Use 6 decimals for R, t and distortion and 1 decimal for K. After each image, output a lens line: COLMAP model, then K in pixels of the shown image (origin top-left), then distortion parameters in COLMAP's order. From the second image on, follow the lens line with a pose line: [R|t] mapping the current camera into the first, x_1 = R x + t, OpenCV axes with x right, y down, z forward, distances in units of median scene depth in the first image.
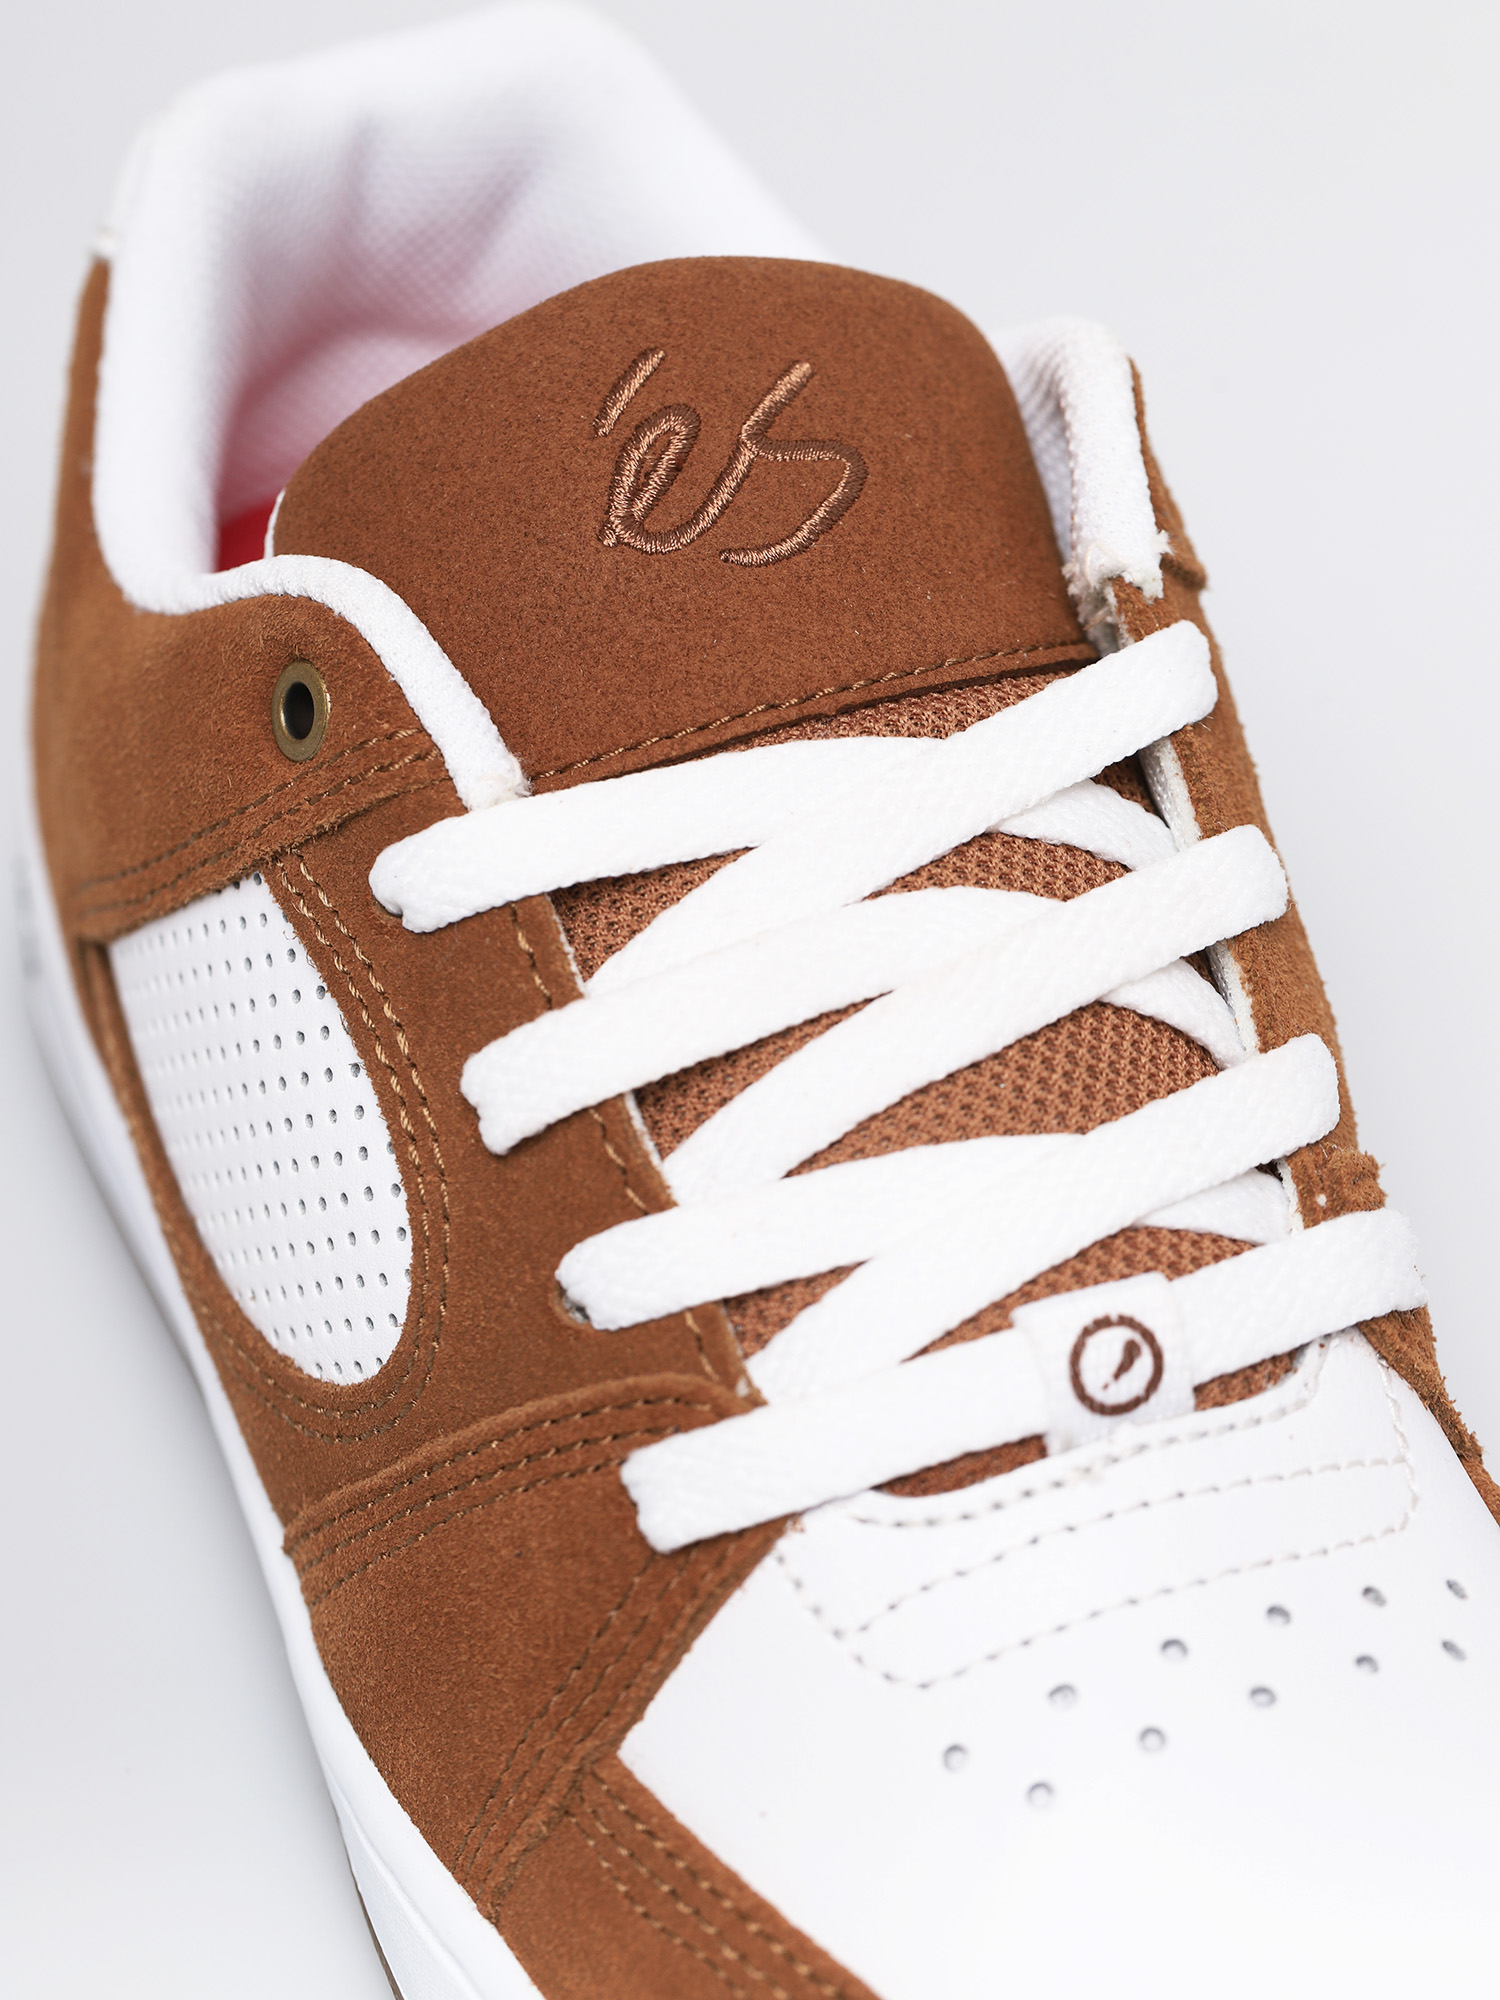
lens RADIAL K [[5634.4, 0, 750.0], [0, 5634.4, 1000.0], [0, 0, 1]] dist [-1.734327, -0.347117]
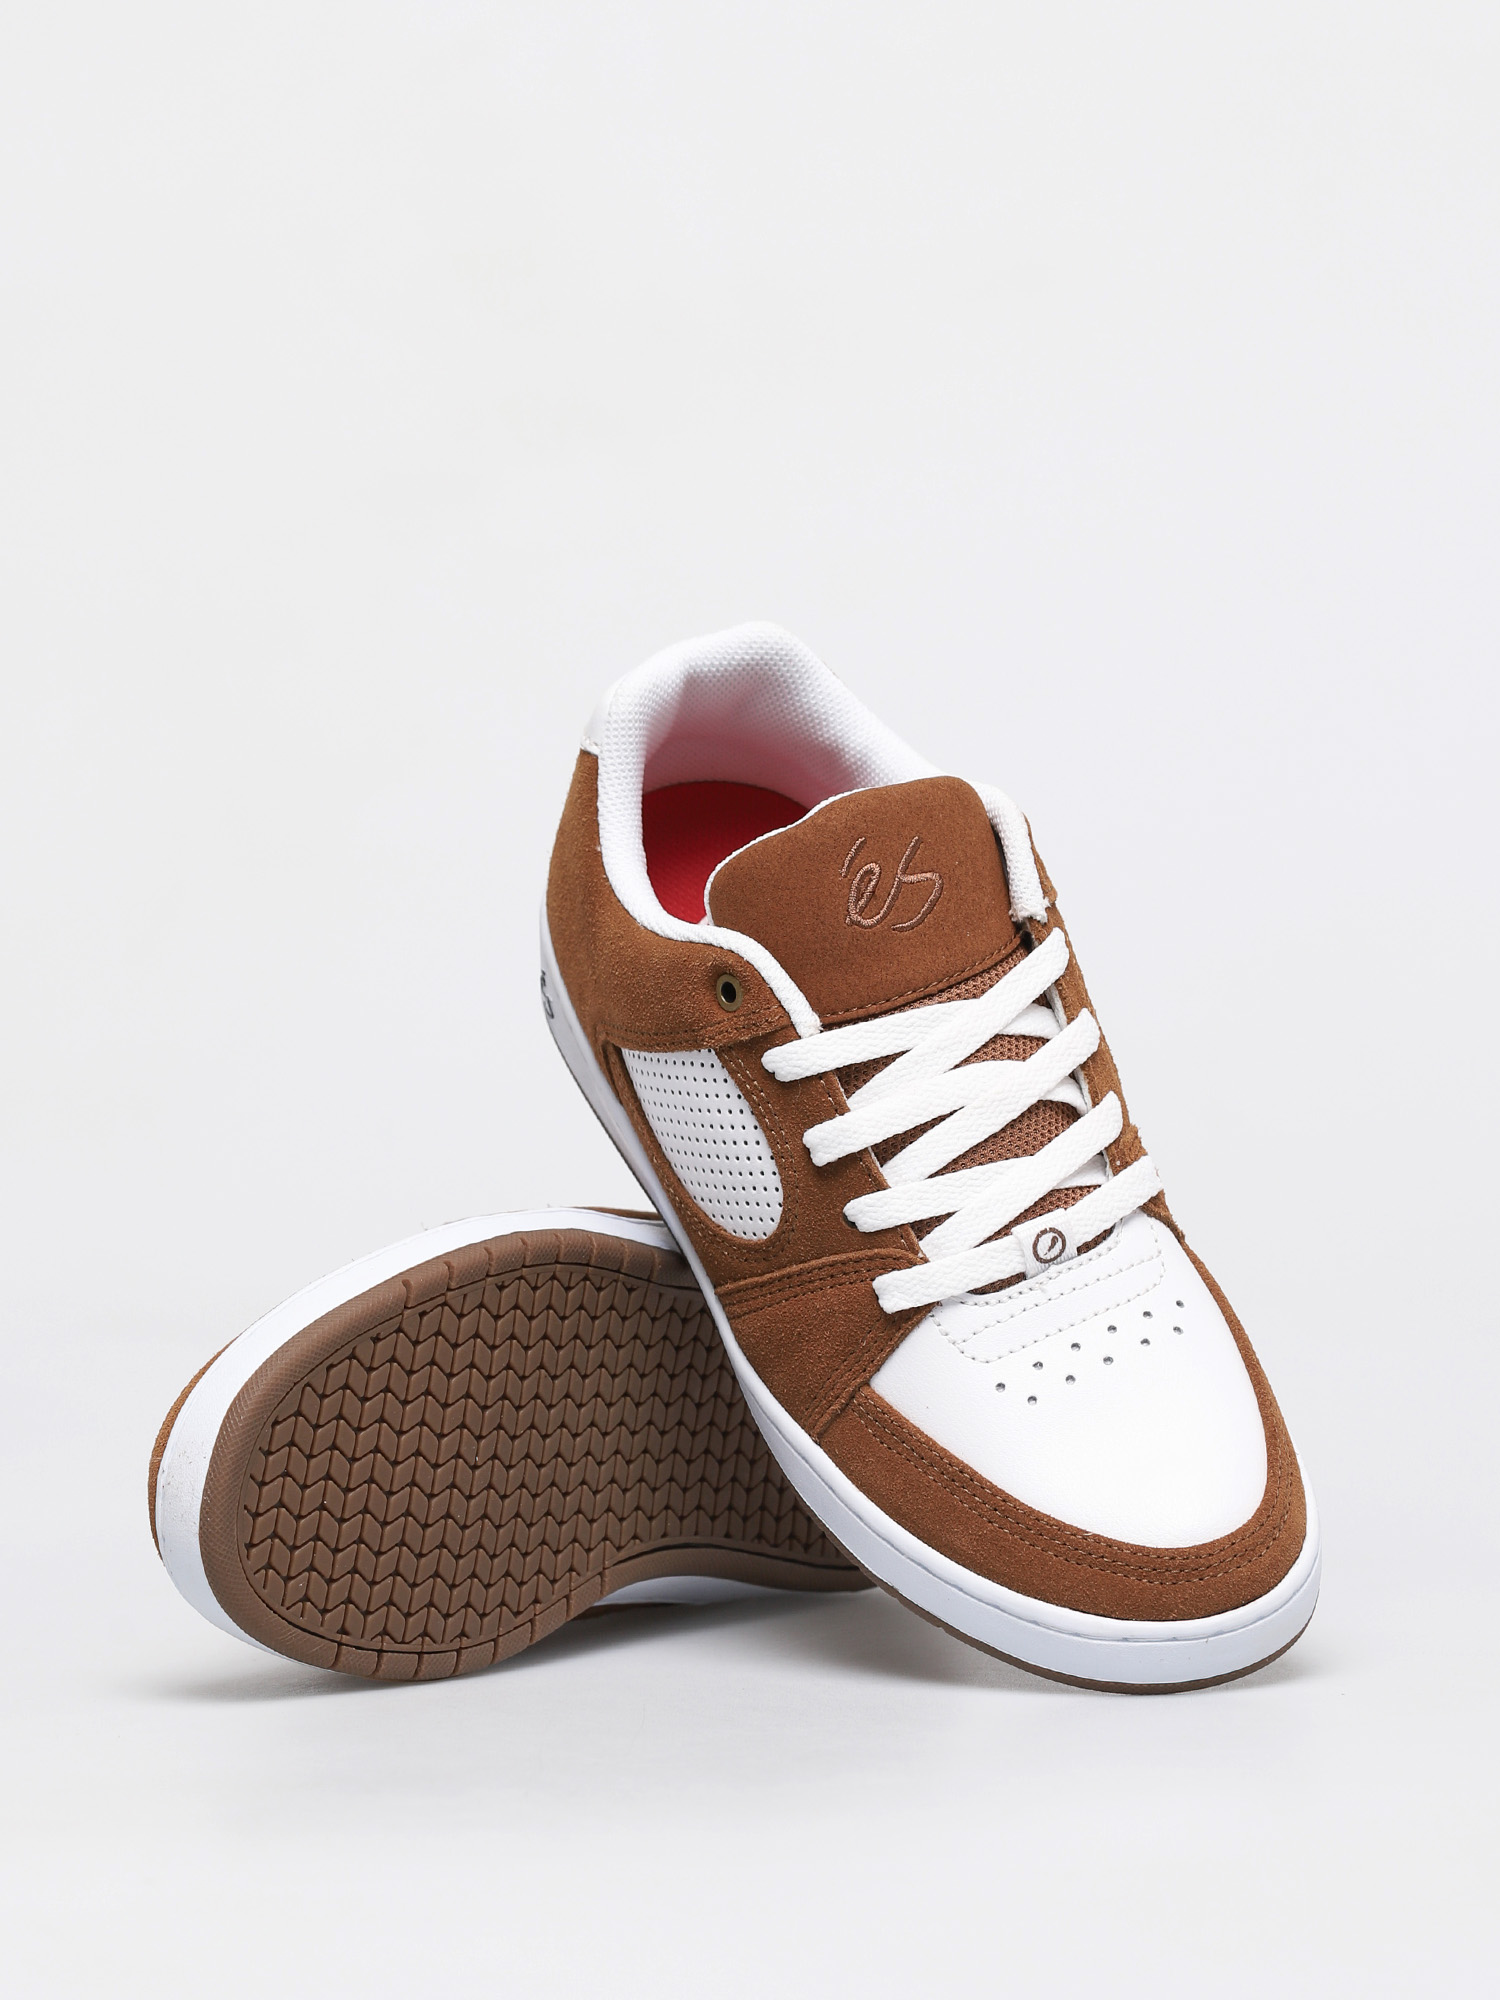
lens RADIAL K [[5634.4, 0, 750.0], [0, 5634.4, 1000.0], [0, 0, 1]] dist [-1.734327, -0.347117]
pose [[0.998263, -0.036754, 0.046045, -0.200595], [0.030902, 0.992058, 0.121926, -0.386227], [-0.050161, -0.120292, 0.991471, -1.701978]]
